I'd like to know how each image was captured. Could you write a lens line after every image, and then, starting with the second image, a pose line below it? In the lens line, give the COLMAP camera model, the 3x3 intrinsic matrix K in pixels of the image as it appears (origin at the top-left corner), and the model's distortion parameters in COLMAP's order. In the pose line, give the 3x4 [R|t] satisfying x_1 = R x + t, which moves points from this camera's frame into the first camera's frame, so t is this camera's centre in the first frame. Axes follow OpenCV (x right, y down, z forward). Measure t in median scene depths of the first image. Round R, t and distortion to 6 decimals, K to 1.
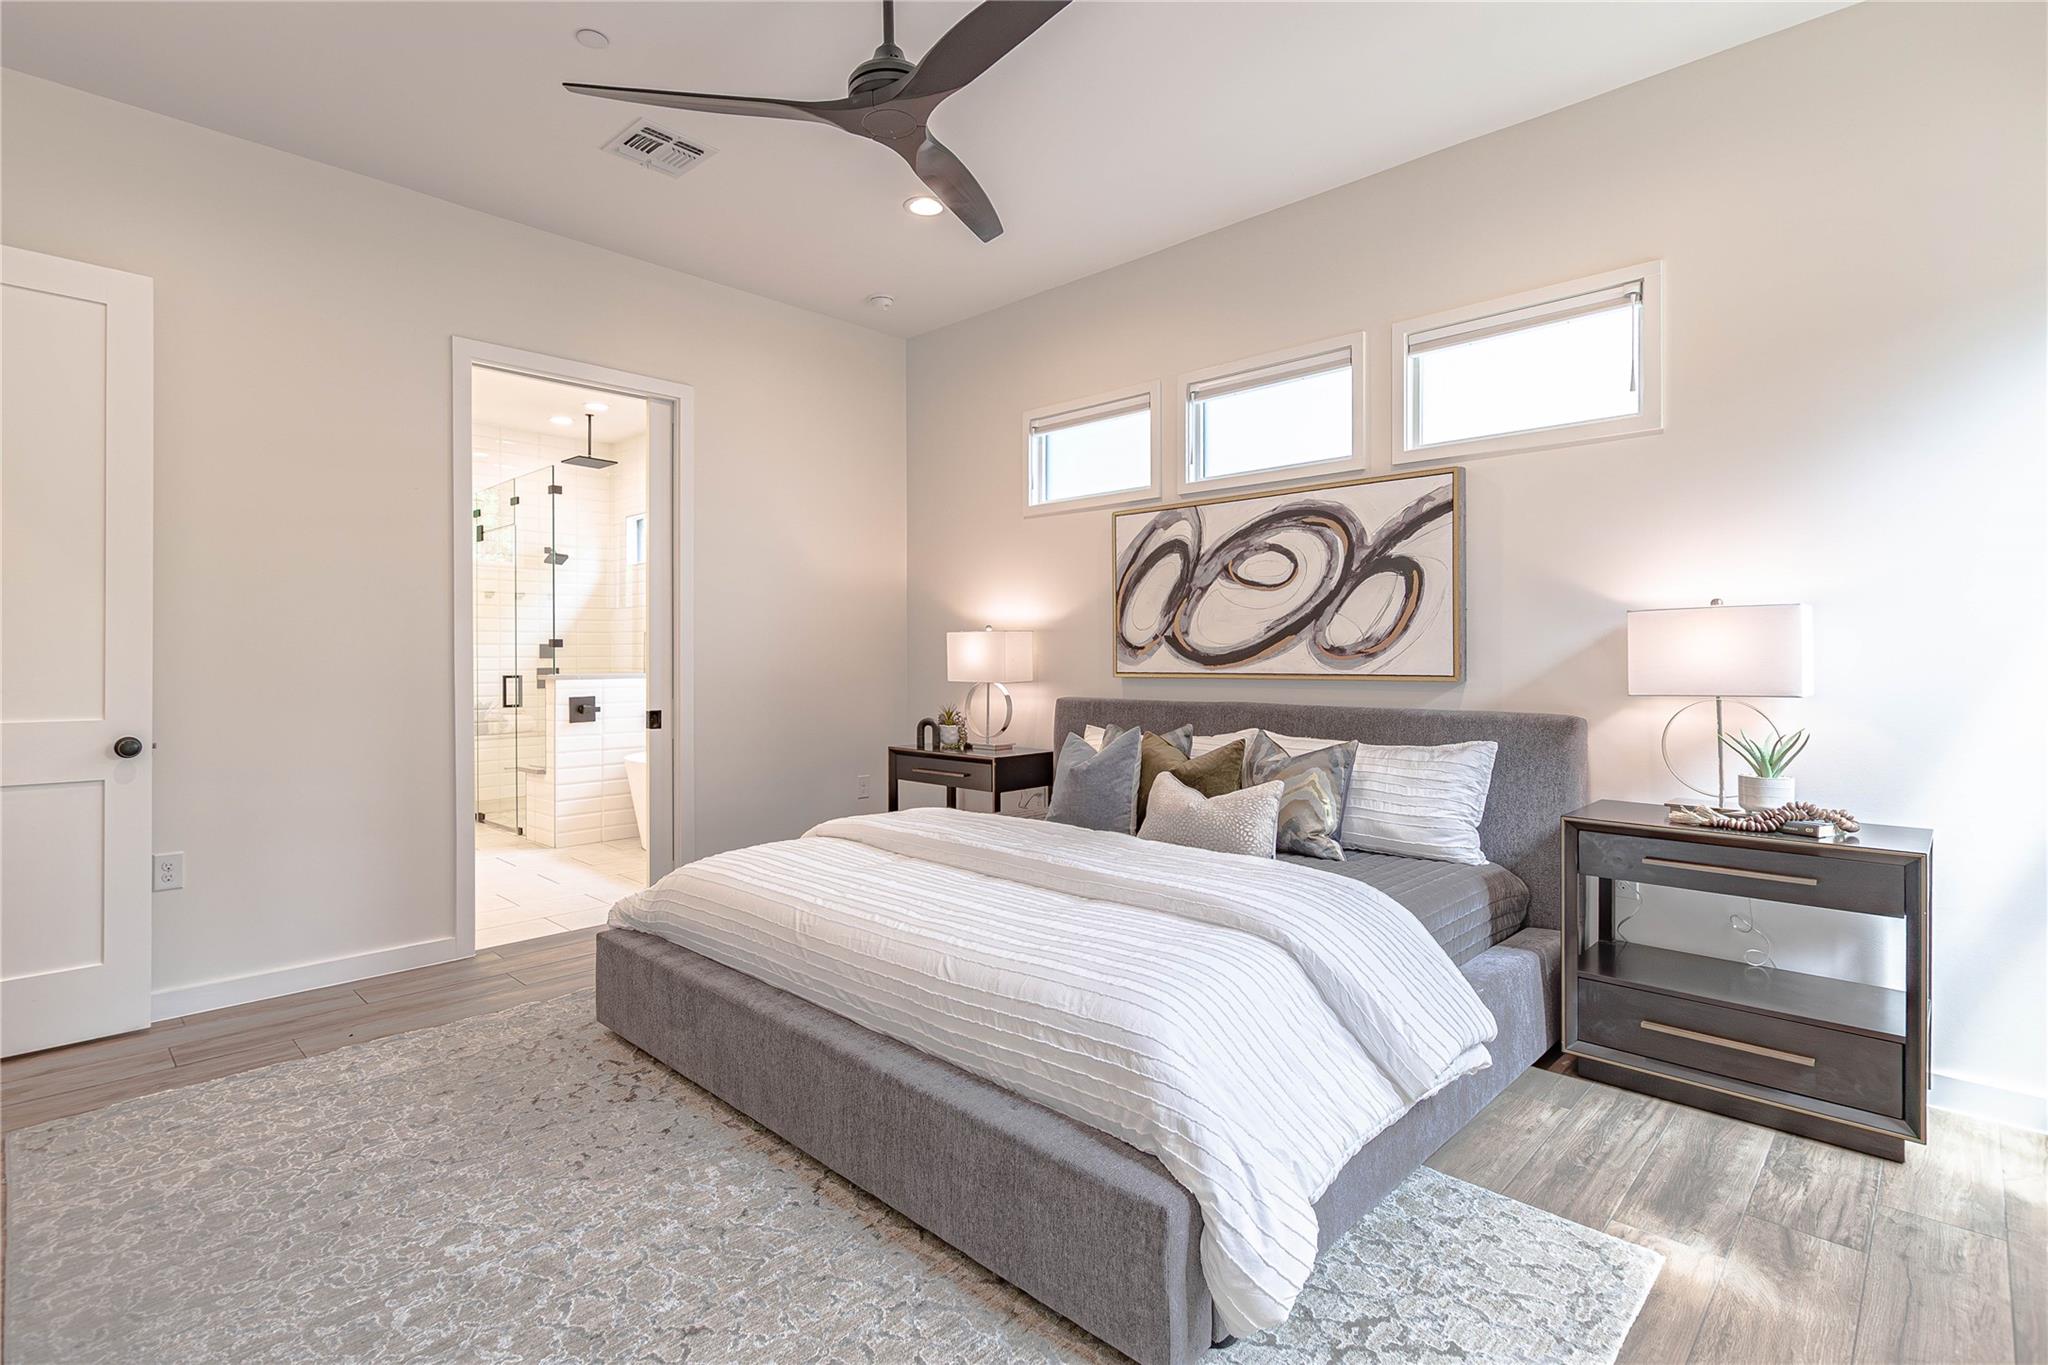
lens RADIAL K [[992.8, 0, 1011.2], [0, 992.8, 672.3], [0, 0, 1]] dist [-0.004346, -0.001774]
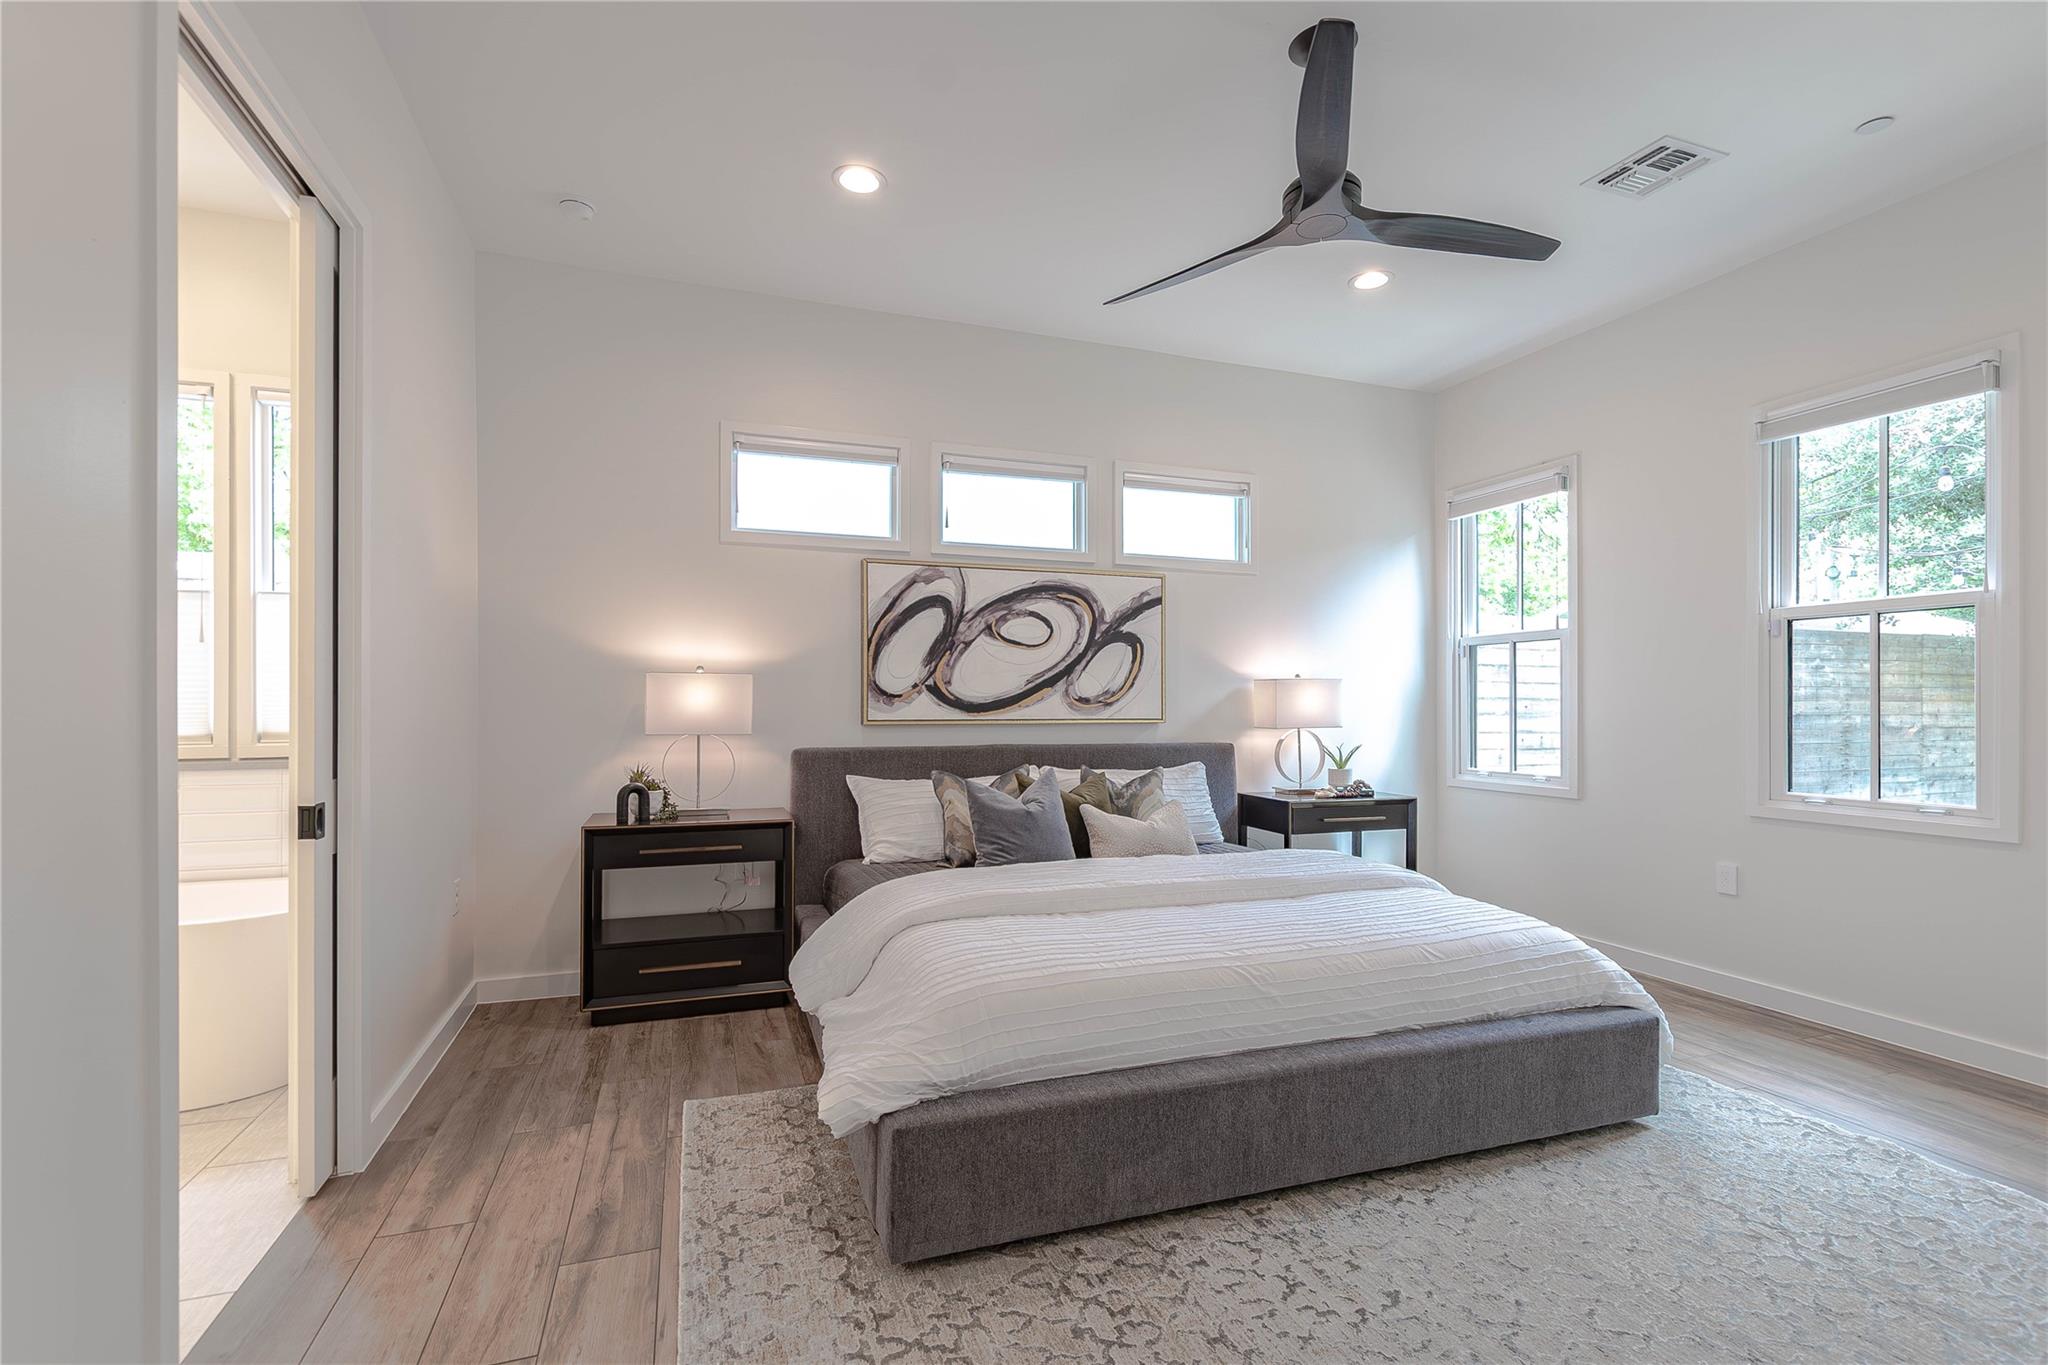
lens RADIAL K [[921.4, 0, 1024.0], [0, 921.4, 699.1], [0, 0, 1]] dist [-0.000693, -0.000871]
pose [[0.434184, 0.007734, 0.900791, -0.713259], [0.008946, 0.999877, -0.012897, -0.008195], [-0.900780, 0.013658, 0.434062, 0.503738]]
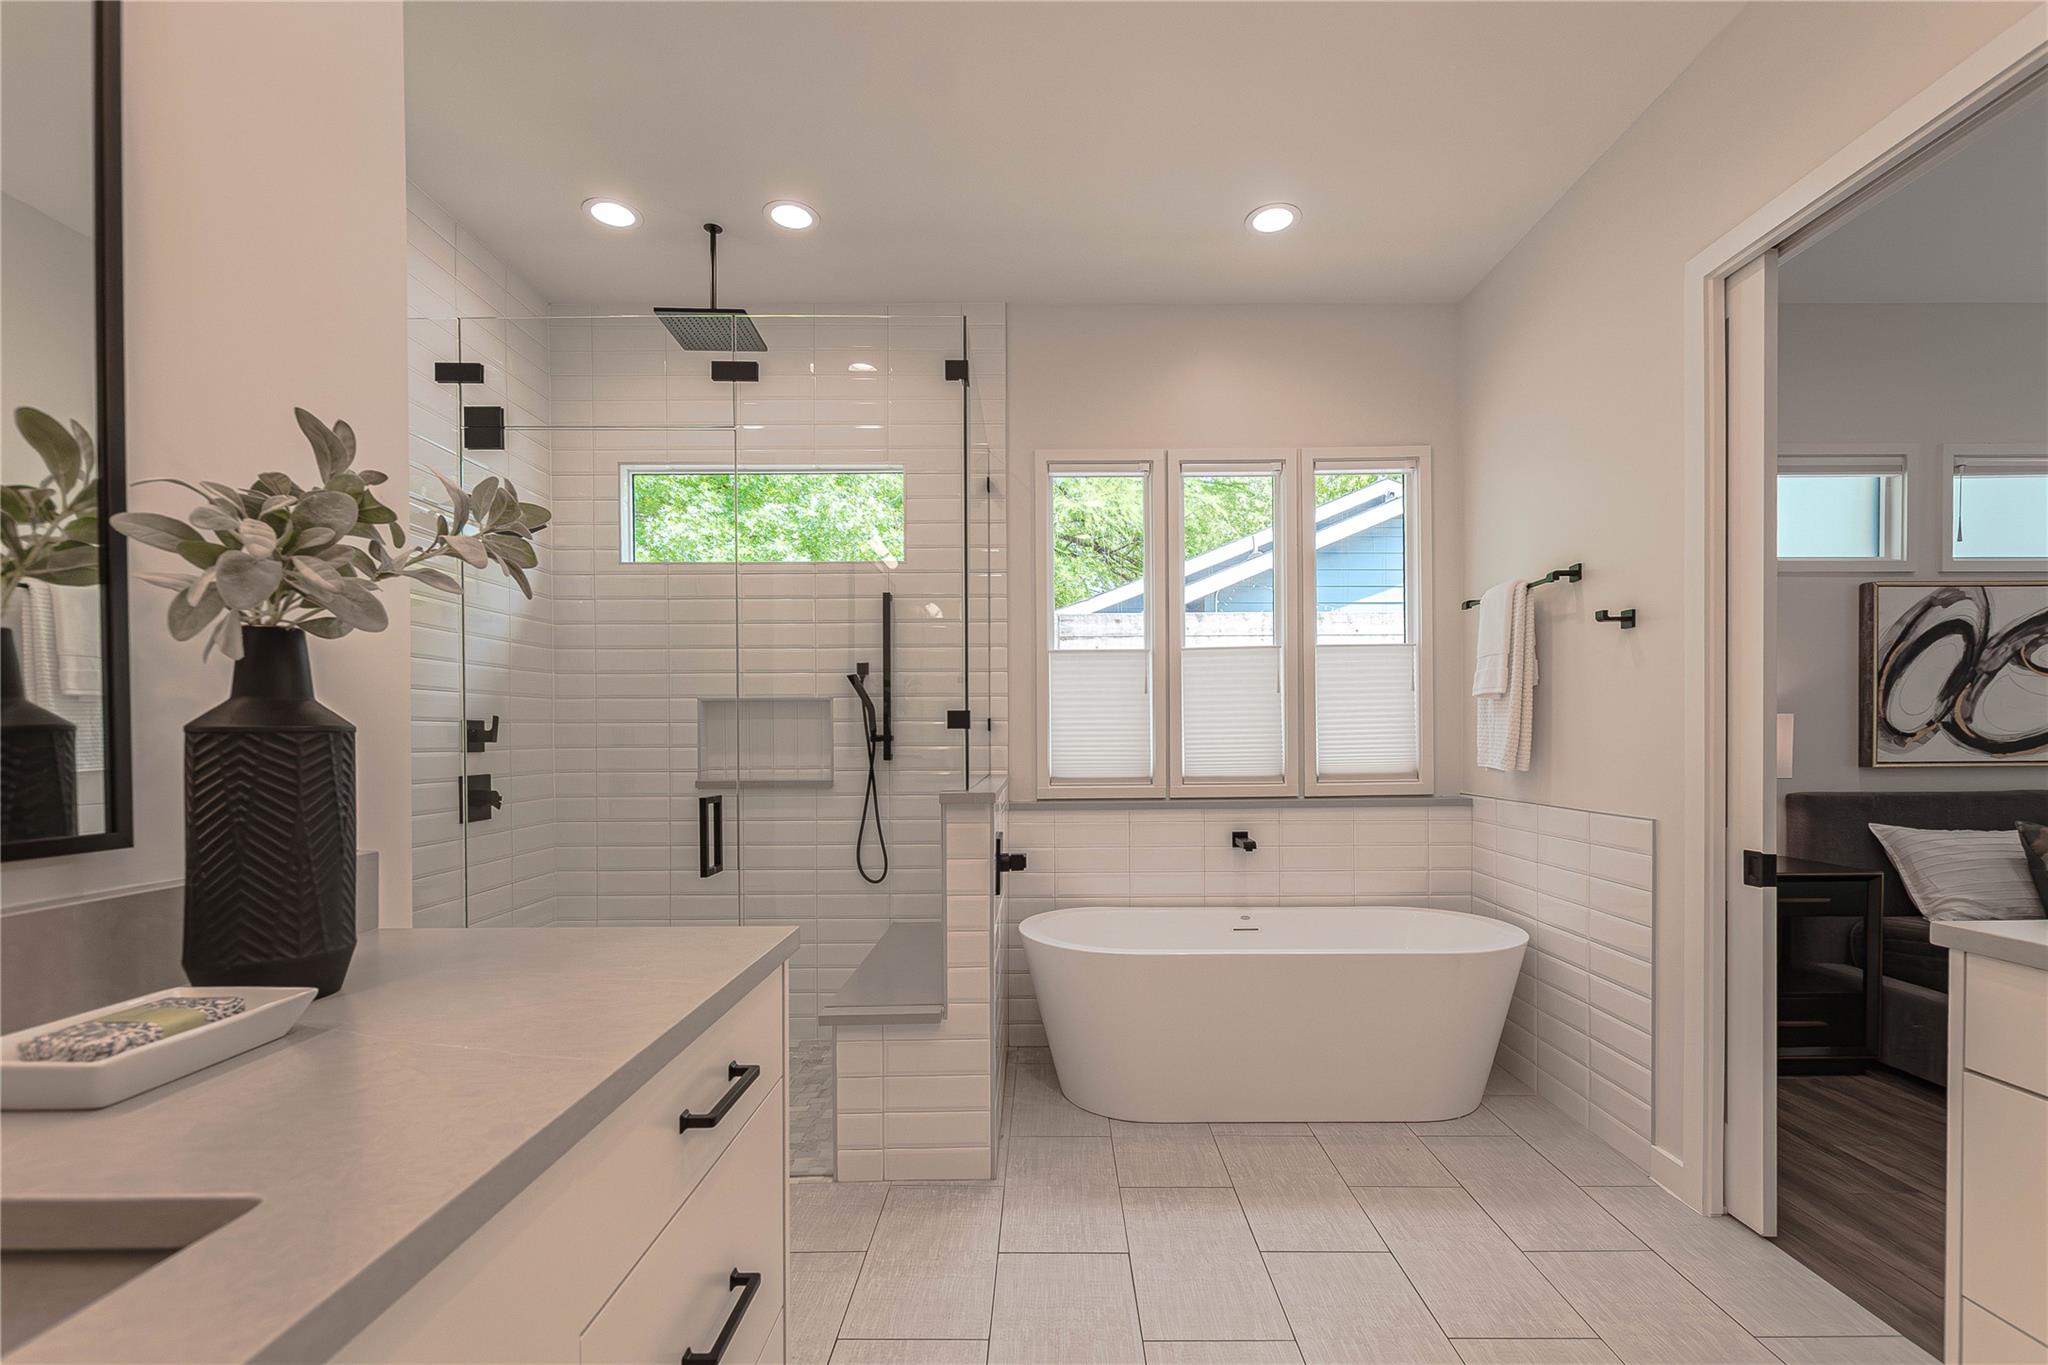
lens RADIAL K [[992.8, 0, 1023.1], [0, 992.8, 758.1], [0, 0, 1]] dist [-0.004346, -0.001774]
pose [[0.715836, -0.014321, 0.698121, -1.156329], [0.013674, 0.999885, 0.006490, -0.021683], [-0.698134, 0.004900, 0.715950, 0.983142]]
